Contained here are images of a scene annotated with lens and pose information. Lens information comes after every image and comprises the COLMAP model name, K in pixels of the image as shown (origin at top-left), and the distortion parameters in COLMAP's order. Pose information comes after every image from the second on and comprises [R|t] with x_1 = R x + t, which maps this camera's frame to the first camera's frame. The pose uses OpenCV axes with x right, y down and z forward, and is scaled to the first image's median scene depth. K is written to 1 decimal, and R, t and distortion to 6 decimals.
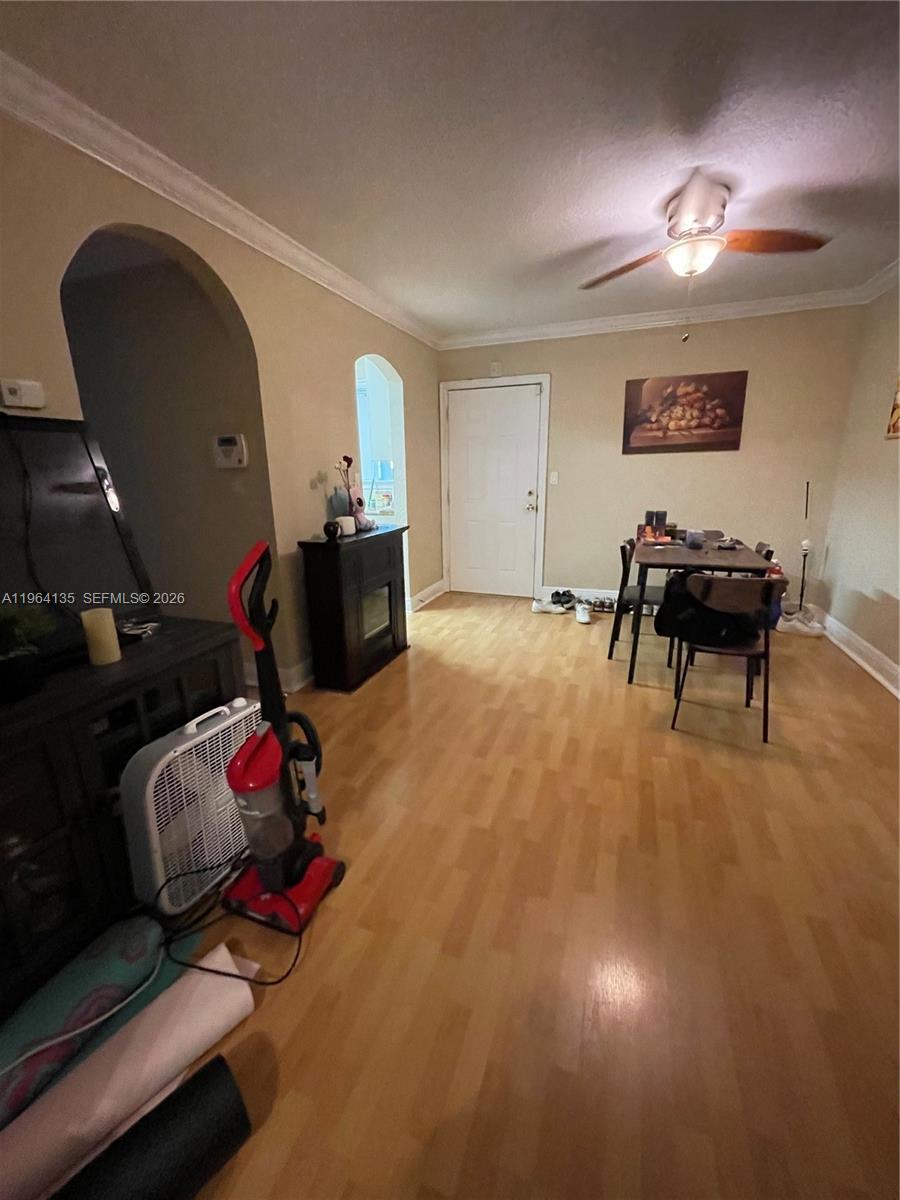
lens RADIAL K [[485.5, 0, 450.1], [0, 485.5, 592.7], [0, 0, 1]] dist [-0.000855, -0.000042]
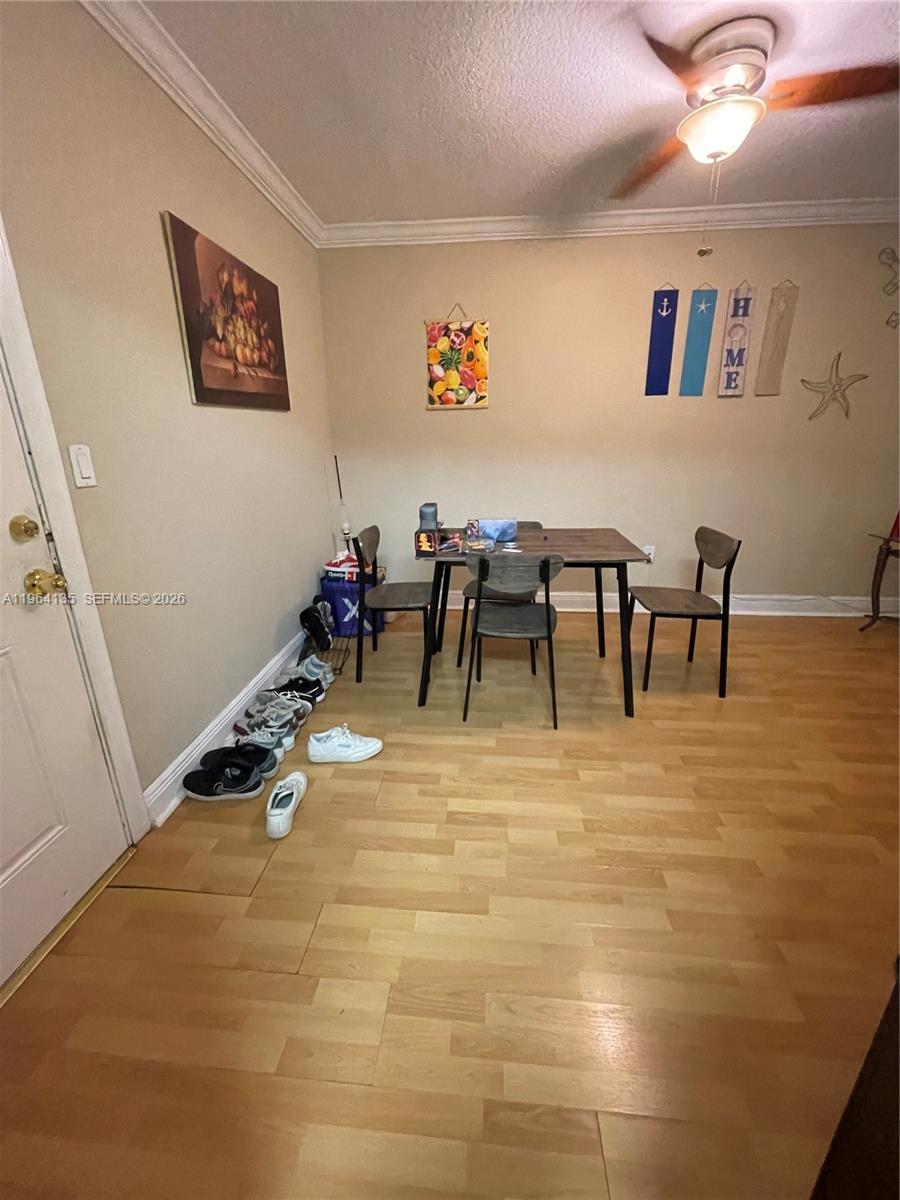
lens RADIAL K [[485.5, 0, 450.1], [0, 485.5, 592.7], [0, 0, 1]] dist [-0.000855, -0.000042]
pose [[-0.255348, -0.285711, 0.923670, -0.159697], [0.238628, 0.907162, 0.346573, -0.245259], [-0.936939, 0.308910, -0.163464, 0.979925]]
